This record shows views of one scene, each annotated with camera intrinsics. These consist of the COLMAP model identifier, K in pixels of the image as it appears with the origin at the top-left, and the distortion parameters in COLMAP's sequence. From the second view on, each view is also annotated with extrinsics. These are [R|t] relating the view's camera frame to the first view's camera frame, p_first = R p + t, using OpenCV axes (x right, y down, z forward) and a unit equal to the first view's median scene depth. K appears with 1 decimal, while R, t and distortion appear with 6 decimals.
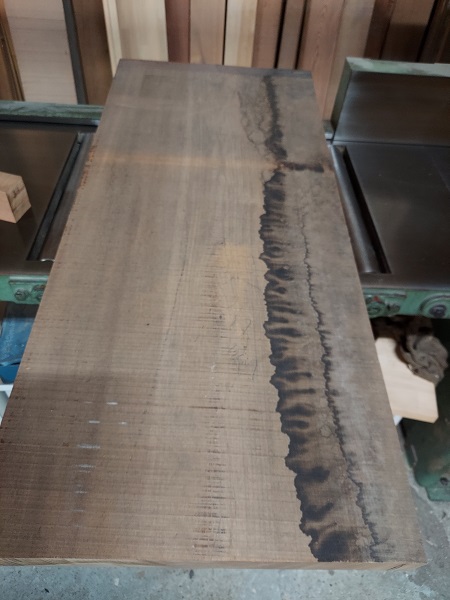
lens RADIAL K [[442.7, 0, 226.5], [0, 442.7, 281.6], [0, 0, 1]] dist [0.056812, -0.043551]
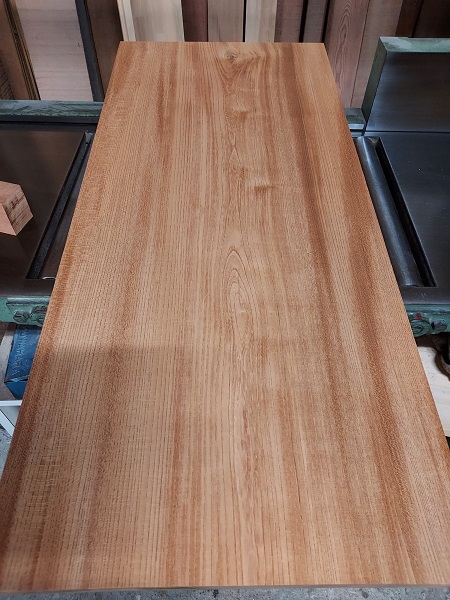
lens RADIAL K [[442.7, 0, 226.5], [0, 442.7, 281.6], [0, 0, 1]] dist [0.056812, -0.043551]
pose [[0.998395, -0.013103, -0.055099, 0.008582], [0.014503, 0.999580, 0.025088, -0.047574], [0.054747, -0.025847, 0.998166, 0.092176]]
